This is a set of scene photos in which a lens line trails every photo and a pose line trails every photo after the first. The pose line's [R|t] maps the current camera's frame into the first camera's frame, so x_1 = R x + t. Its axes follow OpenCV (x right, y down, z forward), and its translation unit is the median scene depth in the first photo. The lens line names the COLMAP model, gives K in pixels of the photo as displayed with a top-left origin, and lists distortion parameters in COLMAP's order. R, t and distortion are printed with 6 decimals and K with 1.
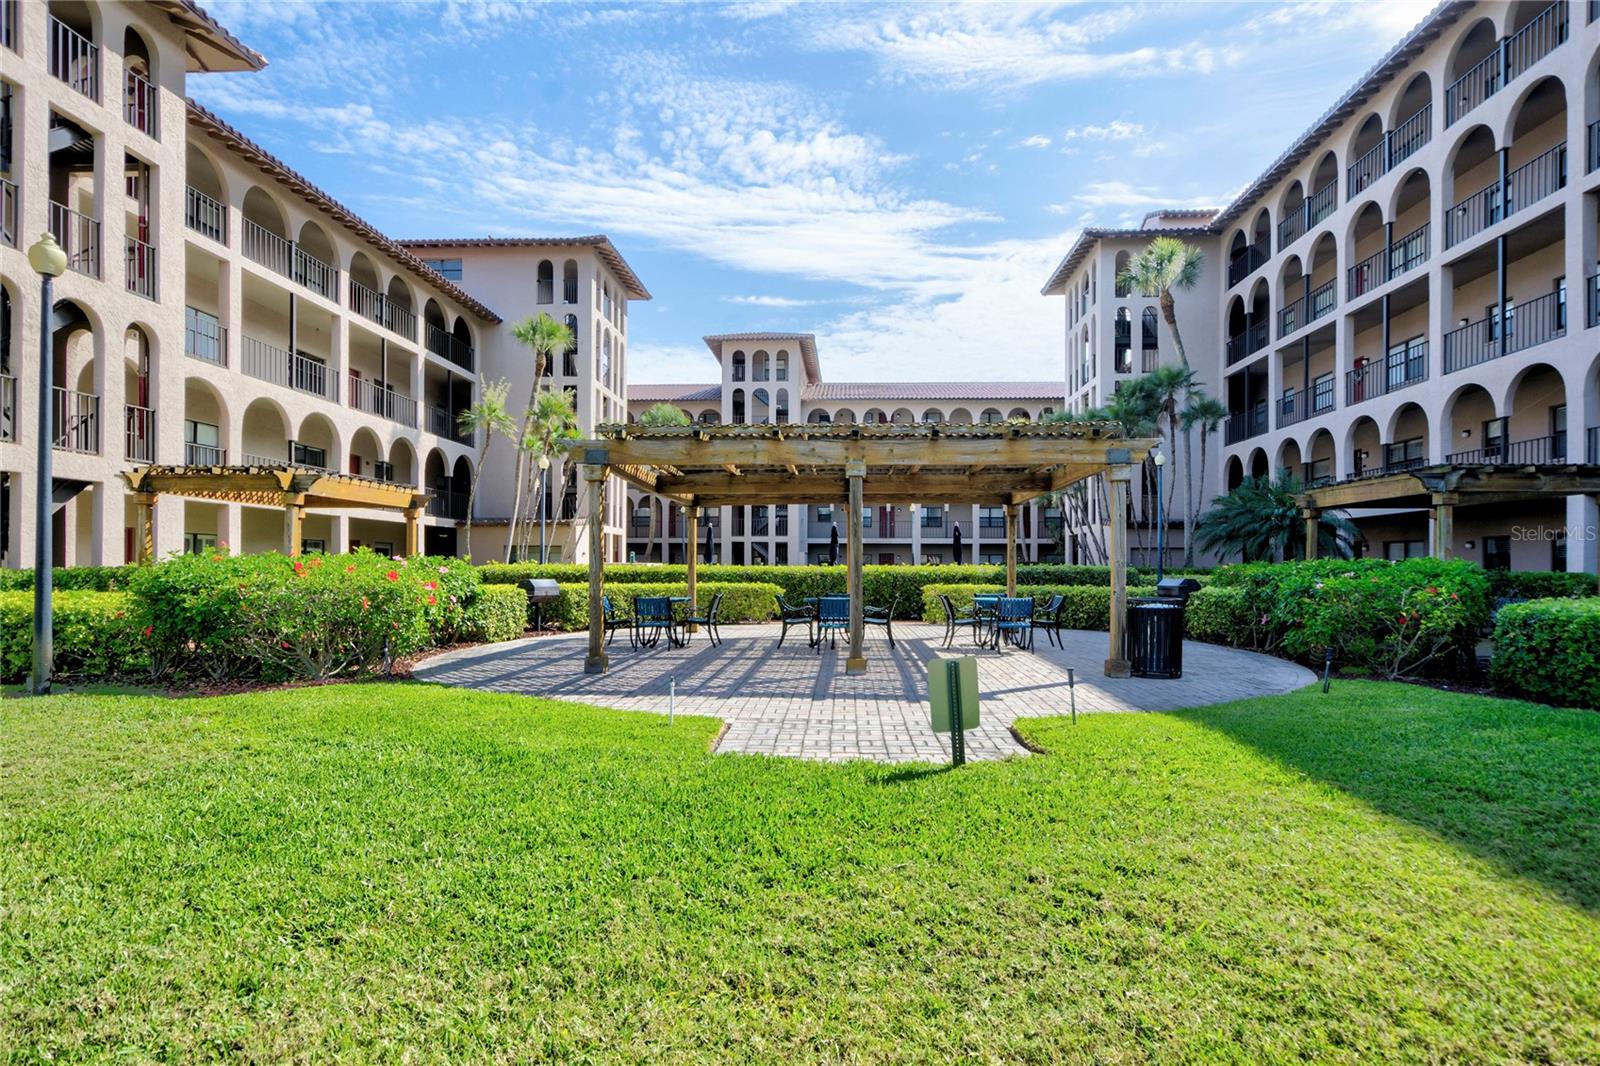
lens RADIAL K [[831.8, 0, 831.2], [0, 831.8, 563.6], [0, 0, 1]] dist [0.000807, -0.000241]
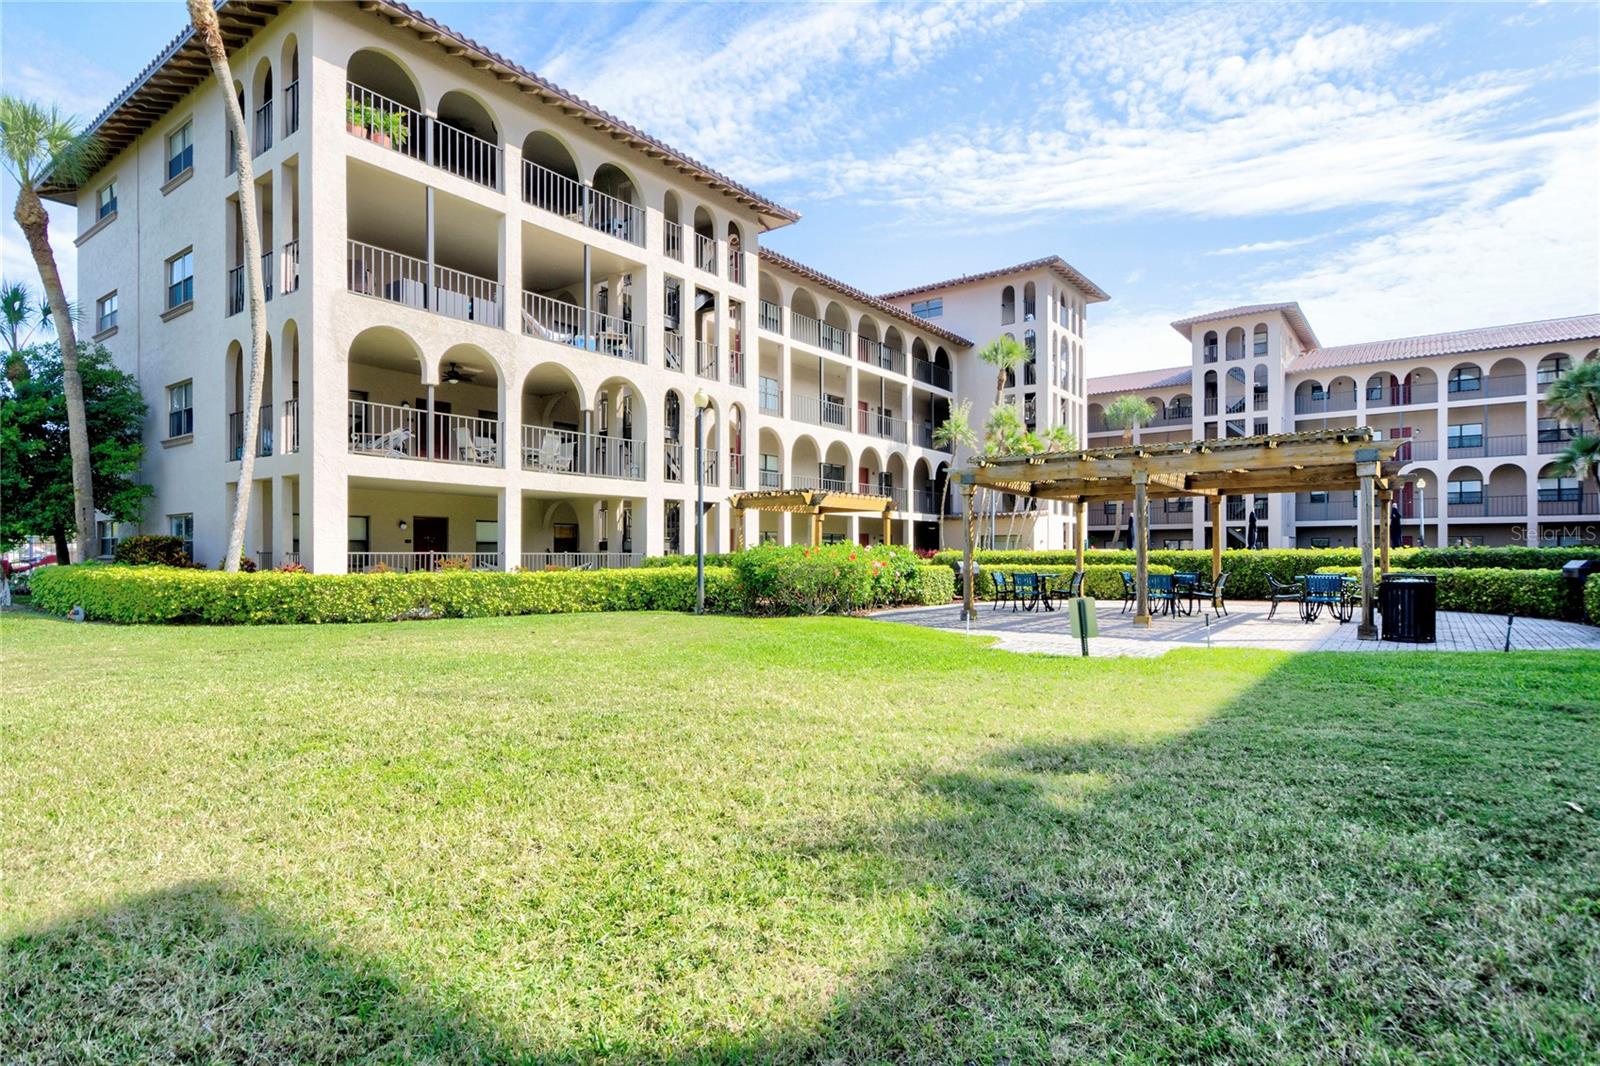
lens RADIAL K [[831.8, 0, 800.5], [0, 831.8, 544.0], [0, 0, 1]] dist [0.000807, -0.000241]
pose [[0.815153, -0.011891, -0.579124, 0.140481], [0.006919, 0.999918, -0.010791, 0.002051], [0.579205, 0.004789, 0.815168, -0.168681]]
